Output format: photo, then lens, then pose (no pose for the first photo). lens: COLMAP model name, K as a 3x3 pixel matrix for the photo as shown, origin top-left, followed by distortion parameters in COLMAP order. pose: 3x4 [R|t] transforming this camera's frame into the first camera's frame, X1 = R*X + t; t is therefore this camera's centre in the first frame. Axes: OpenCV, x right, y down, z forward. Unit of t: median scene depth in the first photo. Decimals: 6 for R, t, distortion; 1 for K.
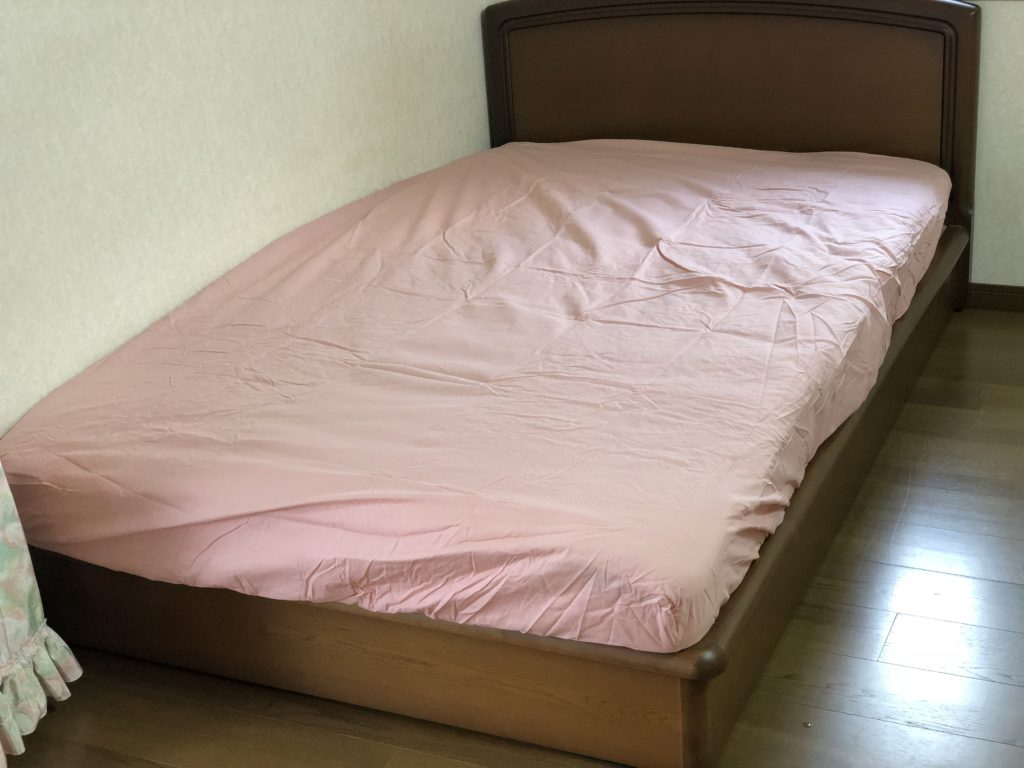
lens RADIAL K [[1436.0, 0, 509.5], [0, 1436.0, 380.2], [0, 0, 1]] dist [0.026977, 0.000000]
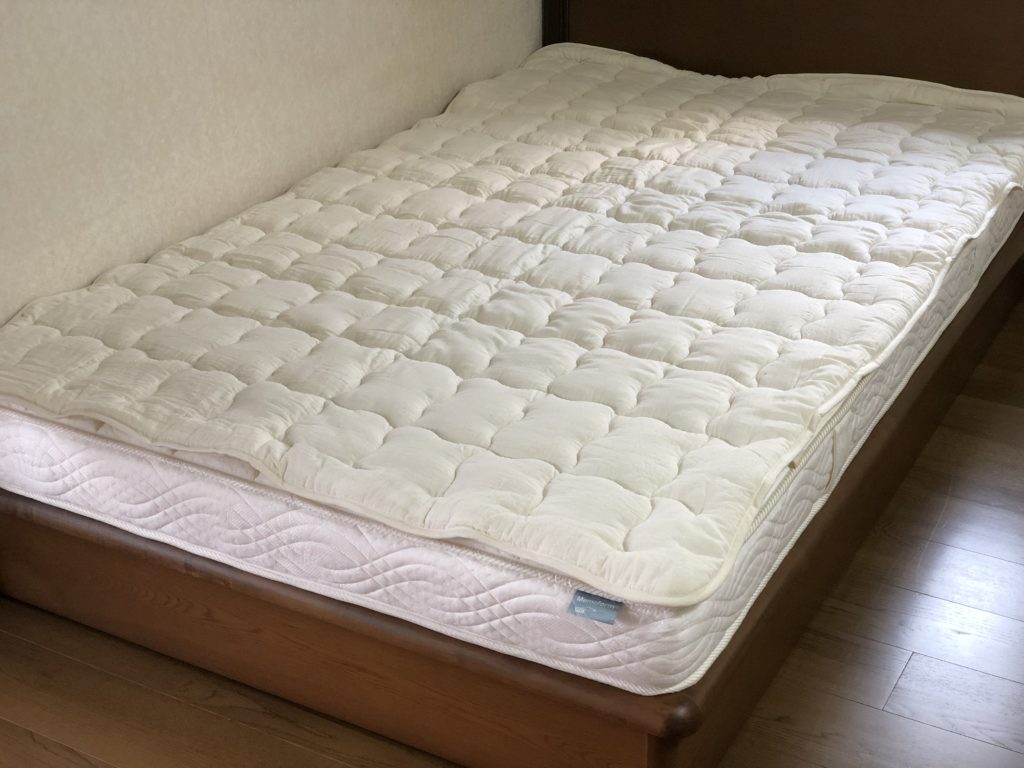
lens RADIAL K [[1436.0, 0, 518.1], [0, 1436.0, 376.8], [0, 0, 1]] dist [0.026977, 0.000000]
pose [[0.995550, 0.083088, -0.044452, 0.041510], [-0.079143, 0.993305, 0.084146, -0.055234], [0.051146, -0.080253, 0.995461, 0.088299]]
